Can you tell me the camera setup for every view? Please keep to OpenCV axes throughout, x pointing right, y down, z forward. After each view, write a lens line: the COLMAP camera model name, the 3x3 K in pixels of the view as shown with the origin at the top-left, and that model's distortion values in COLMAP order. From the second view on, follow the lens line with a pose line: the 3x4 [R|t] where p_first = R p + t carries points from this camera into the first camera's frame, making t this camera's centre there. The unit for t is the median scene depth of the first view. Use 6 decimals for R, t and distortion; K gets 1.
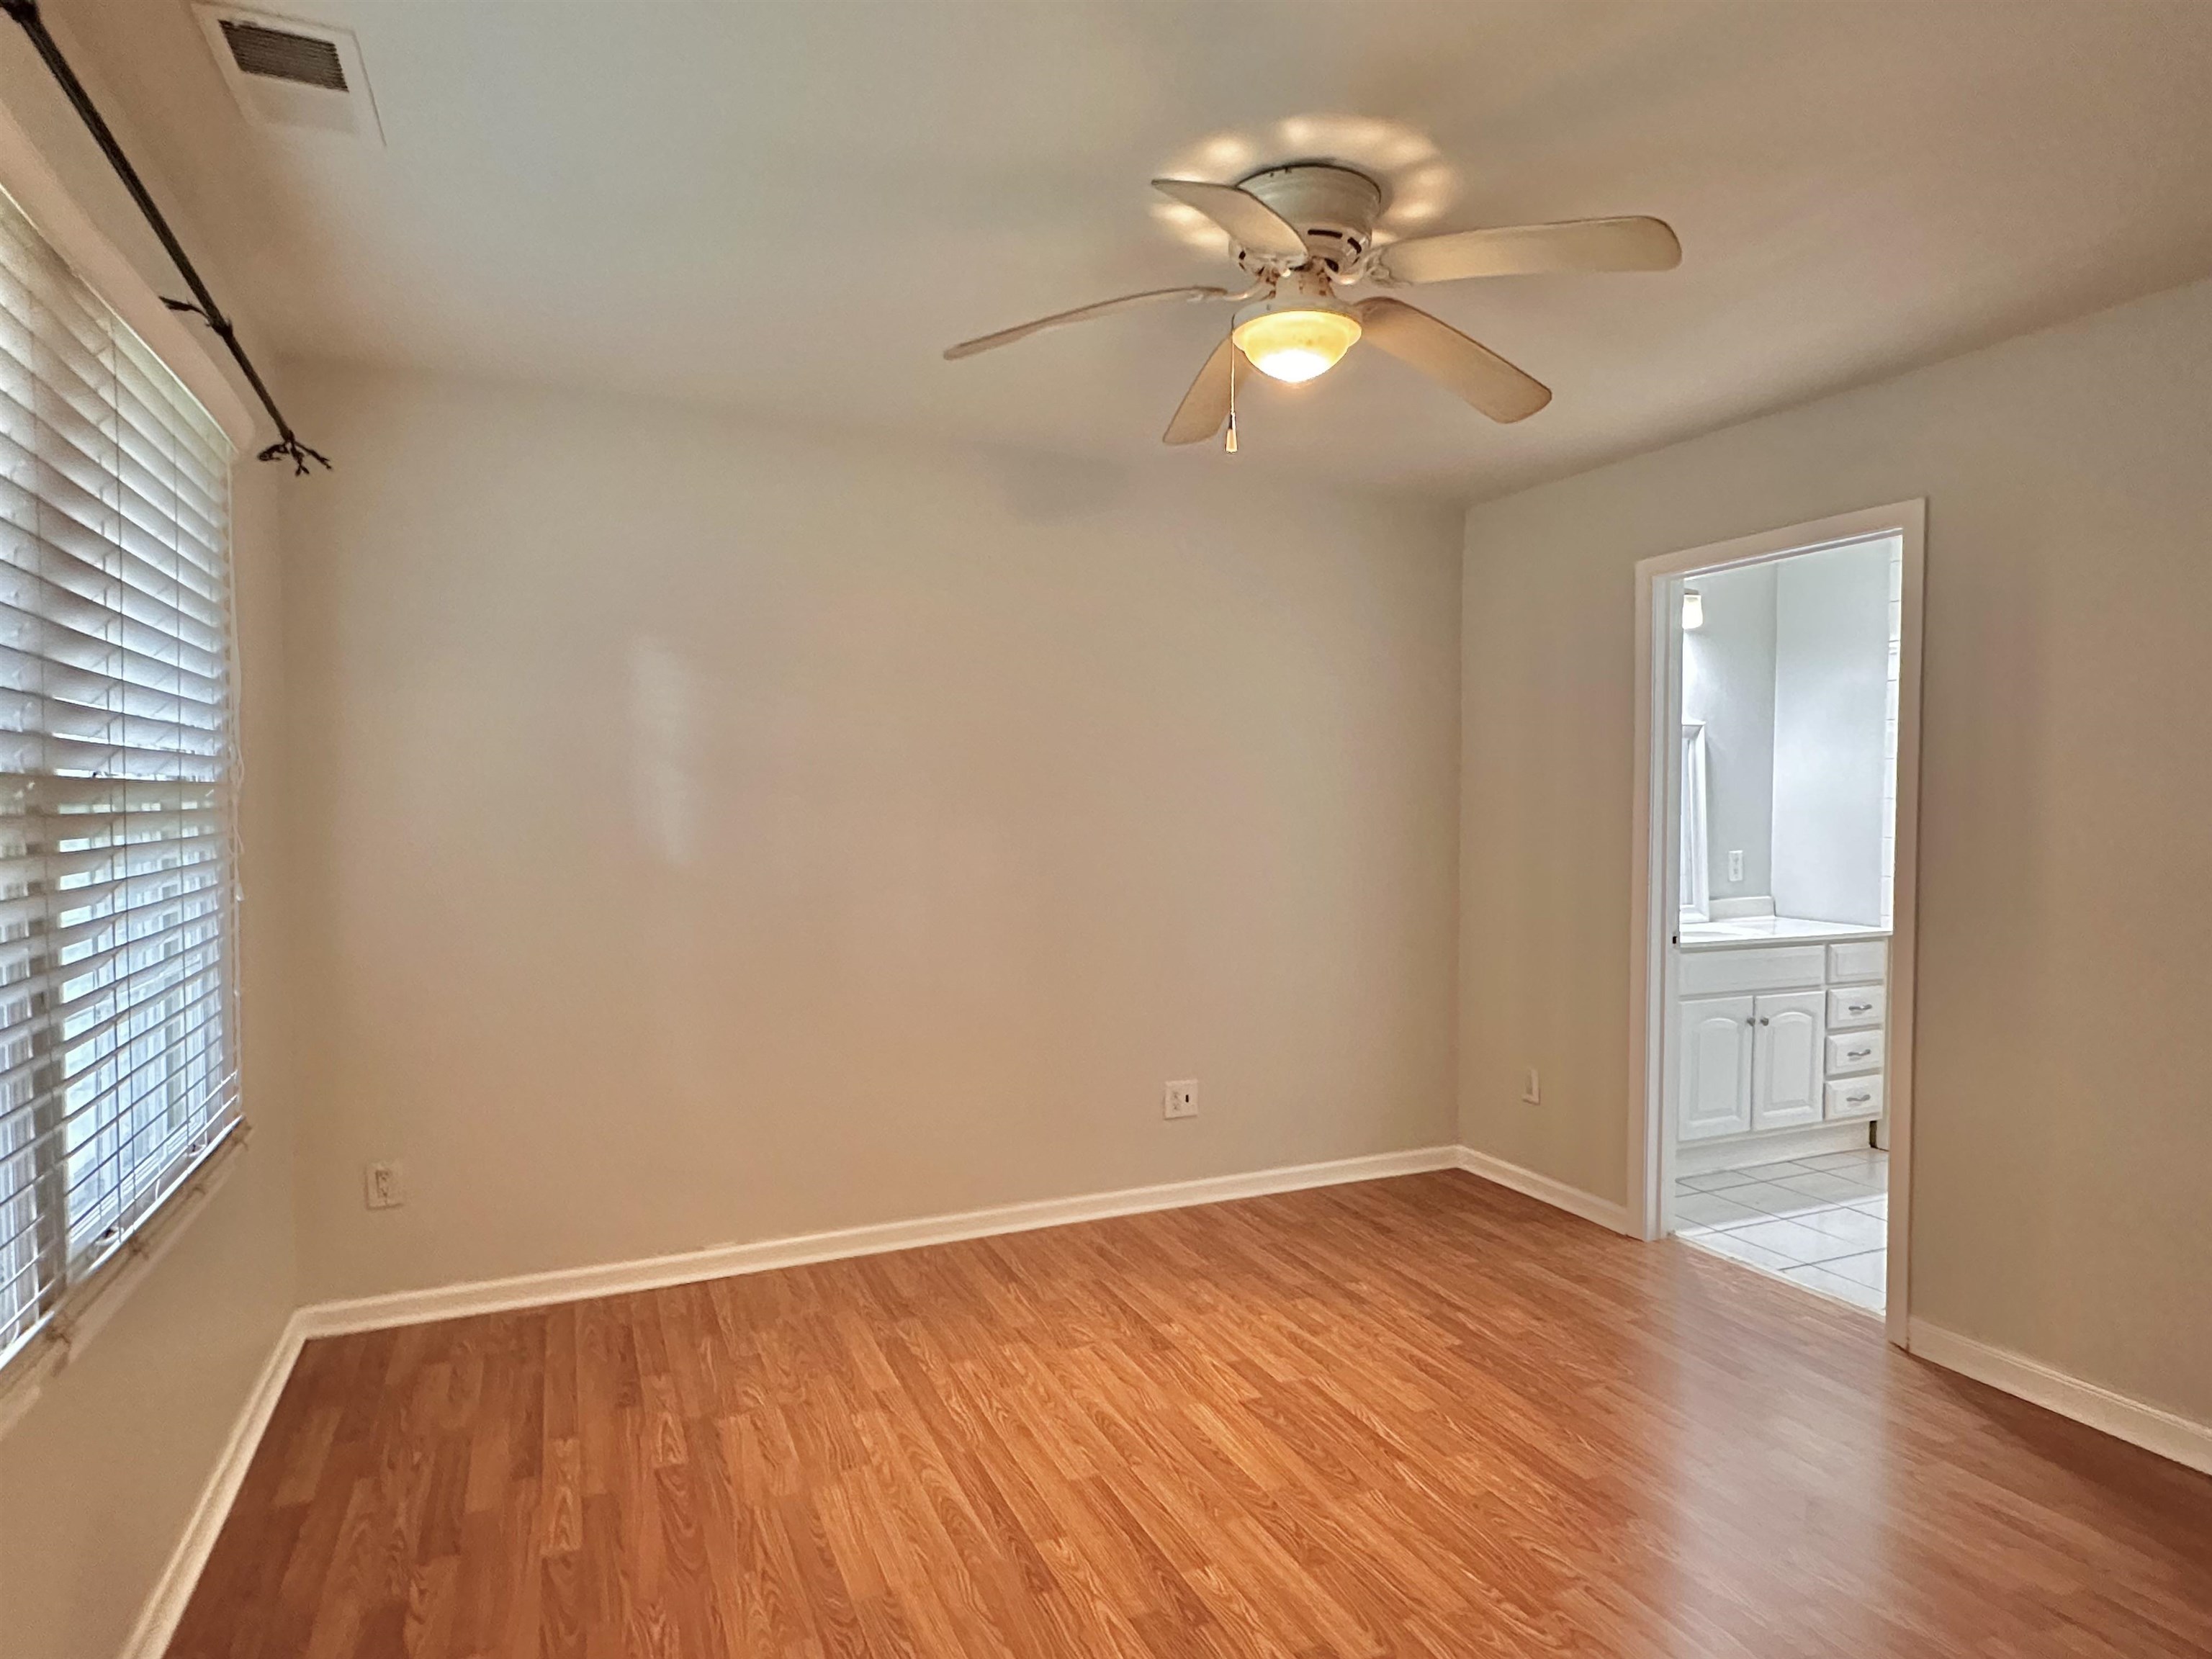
lens RADIAL K [[1236.8, 0, 1097.3], [0, 1236.8, 835.7], [0, 0, 1]] dist [0.004456, -0.000846]
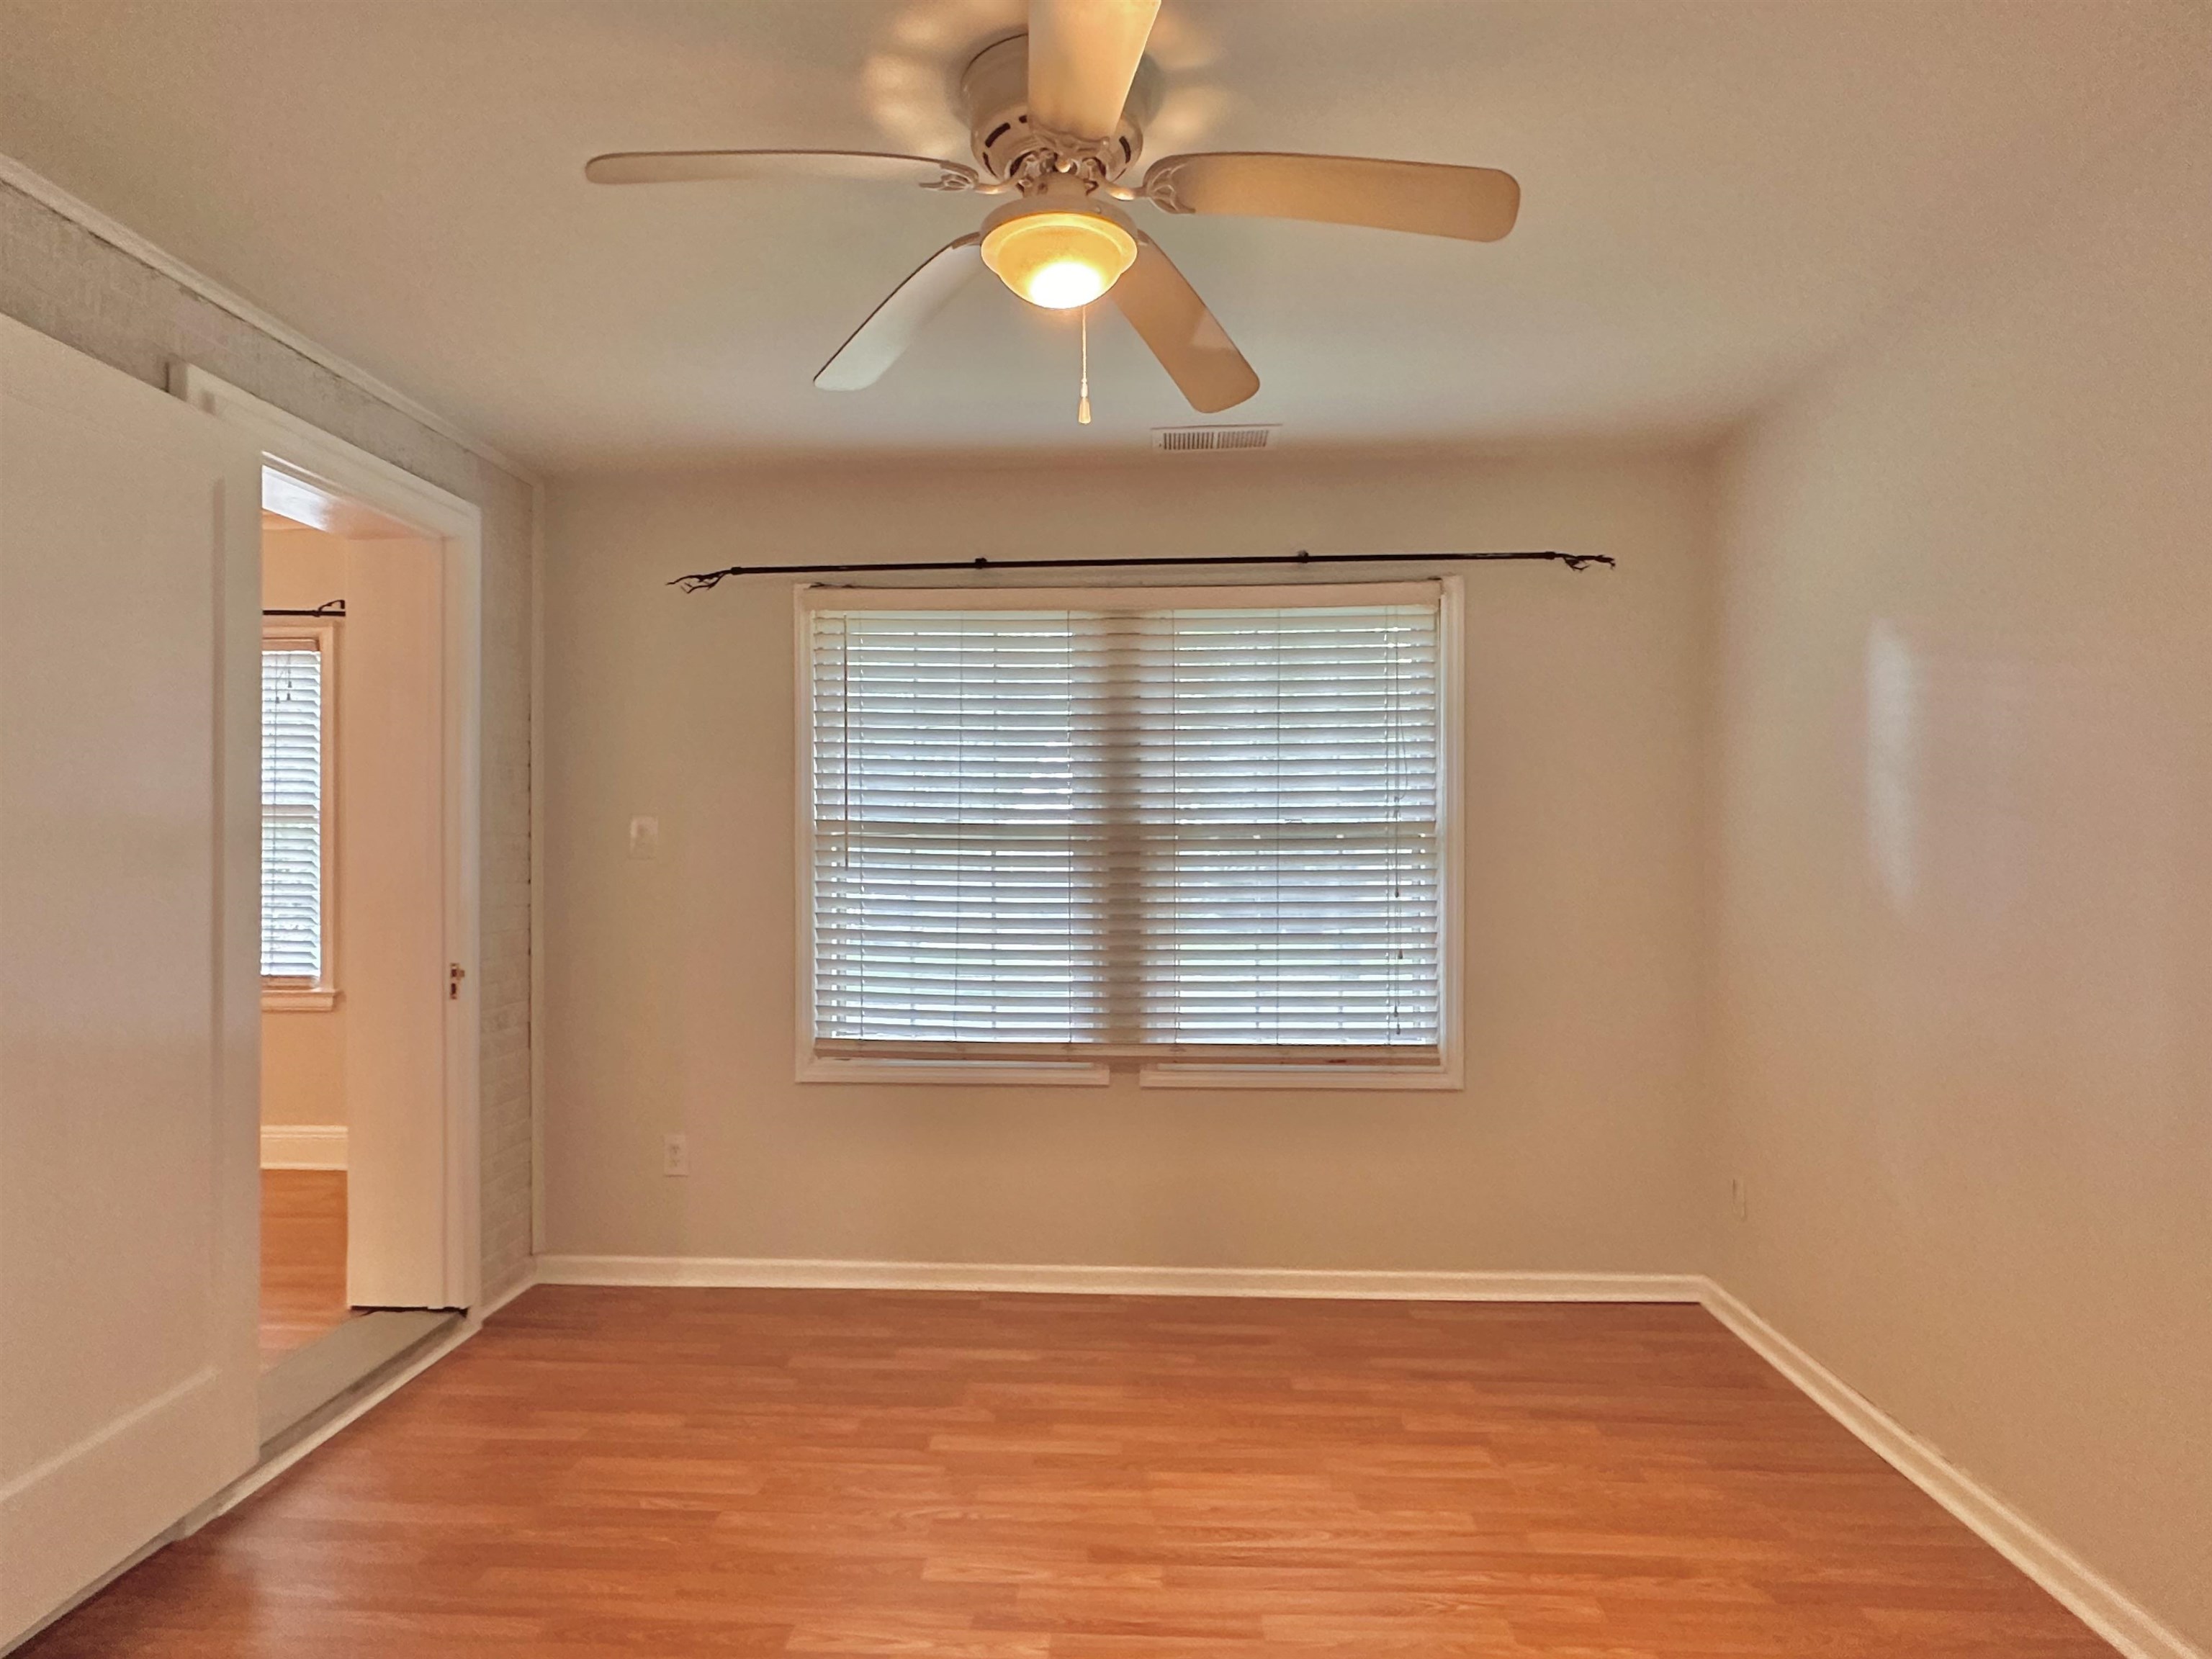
lens RADIAL K [[1236.8, 0, 1096.9], [0, 1236.8, 840.8], [0, 0, 1]] dist [0.004456, -0.000846]
pose [[-0.440256, 0.001485, -0.897871, 0.749948], [-0.020032, 0.999733, 0.011475, -0.024830], [0.897649, 0.023038, -0.440109, 1.181133]]
